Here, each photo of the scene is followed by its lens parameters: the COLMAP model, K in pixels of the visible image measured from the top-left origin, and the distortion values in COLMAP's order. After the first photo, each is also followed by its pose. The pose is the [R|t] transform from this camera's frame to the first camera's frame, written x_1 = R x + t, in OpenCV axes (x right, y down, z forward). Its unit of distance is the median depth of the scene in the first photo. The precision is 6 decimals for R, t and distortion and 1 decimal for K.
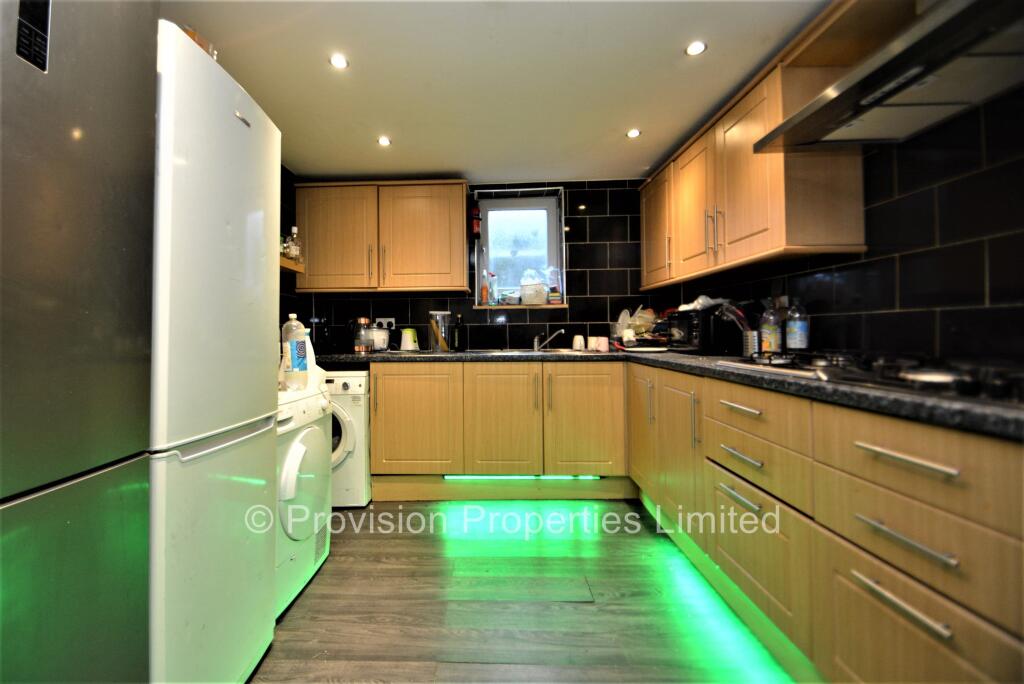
lens RADIAL K [[452.5, 0, 510.1], [0, 452.5, 336.0], [0, 0, 1]] dist [0.020487, -0.021419]
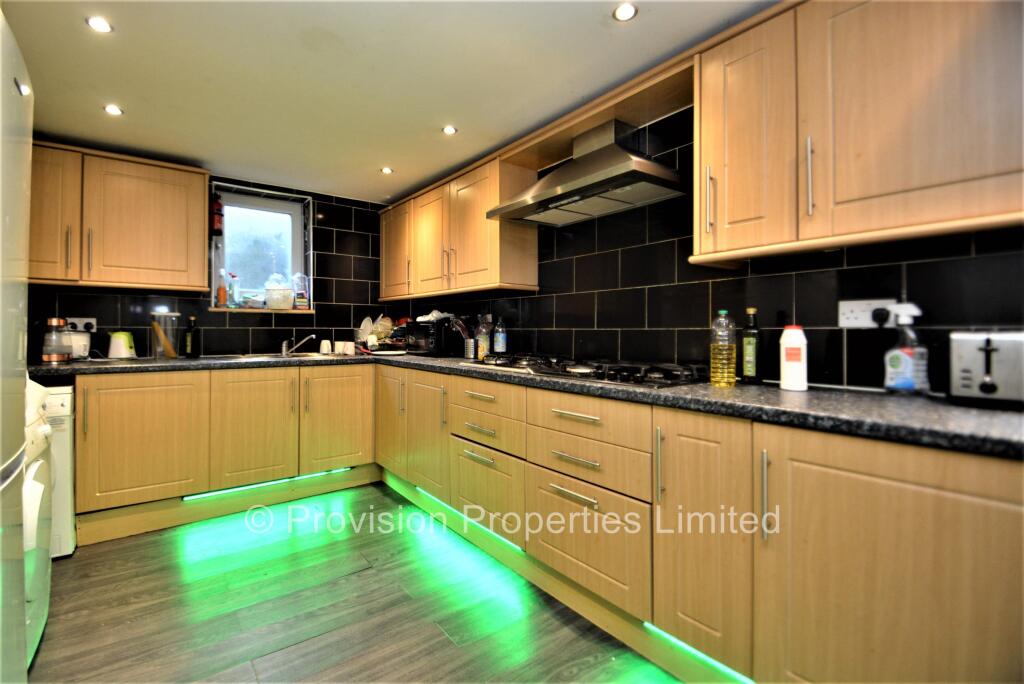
lens RADIAL K [[452.5, 0, 510.1], [0, 452.5, 336.0], [0, 0, 1]] dist [0.020487, -0.021419]
pose [[0.758088, 0.008279, 0.652100, -0.240437], [-0.015505, 0.999866, 0.005331, -0.026006], [-0.651968, -0.014152, 0.758114, -0.100793]]
